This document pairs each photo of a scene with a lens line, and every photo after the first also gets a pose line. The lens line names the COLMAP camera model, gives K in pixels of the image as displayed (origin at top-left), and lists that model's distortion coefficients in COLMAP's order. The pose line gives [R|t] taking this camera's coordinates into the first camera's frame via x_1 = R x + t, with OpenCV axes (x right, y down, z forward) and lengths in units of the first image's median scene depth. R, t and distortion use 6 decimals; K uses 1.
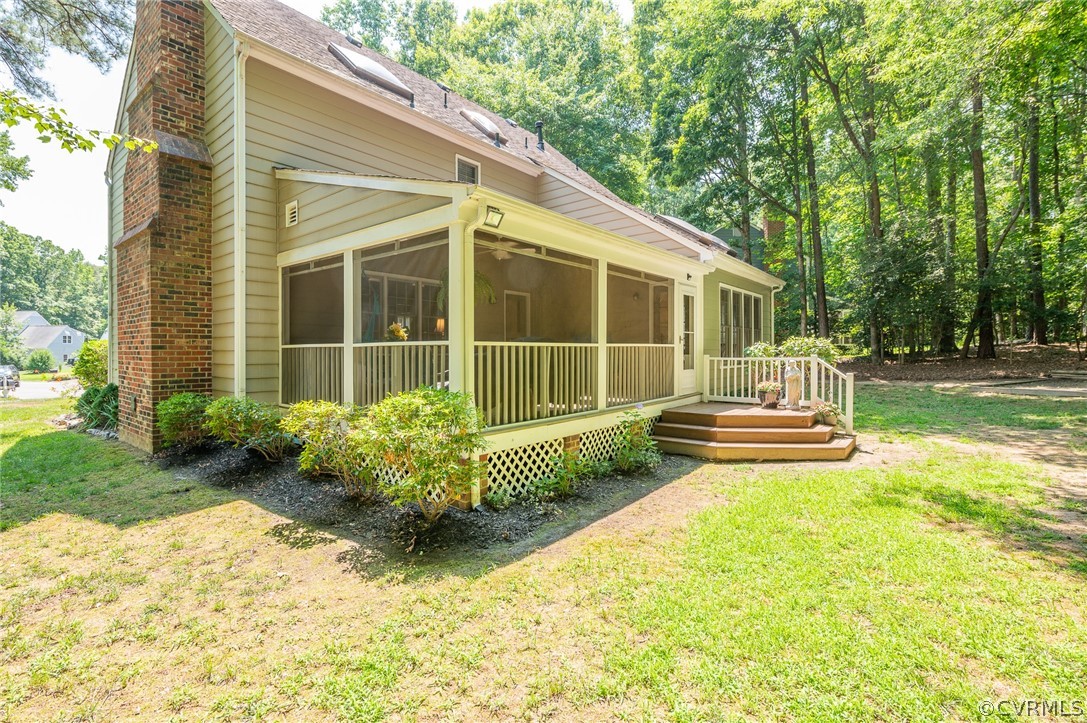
lens RADIAL K [[497.3, 0, 536.4], [0, 497.3, 353.7], [0, 0, 1]] dist [-0.011170, -0.001531]
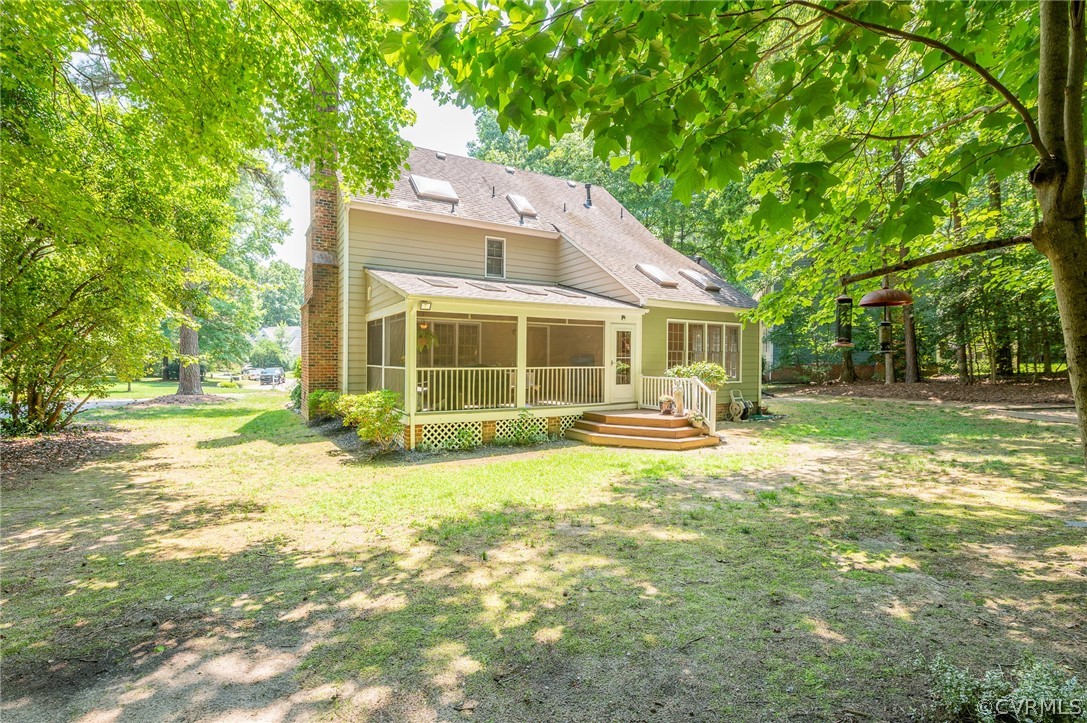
lens RADIAL K [[497.3, 0, 532.5], [0, 497.3, 360.5], [0, 0, 1]] dist [-0.011170, -0.001531]
pose [[0.934815, 0.010628, -0.354976, 0.722752], [-0.010507, 0.999942, 0.002269, -0.044784], [0.354980, 0.001609, 0.934872, -0.498960]]
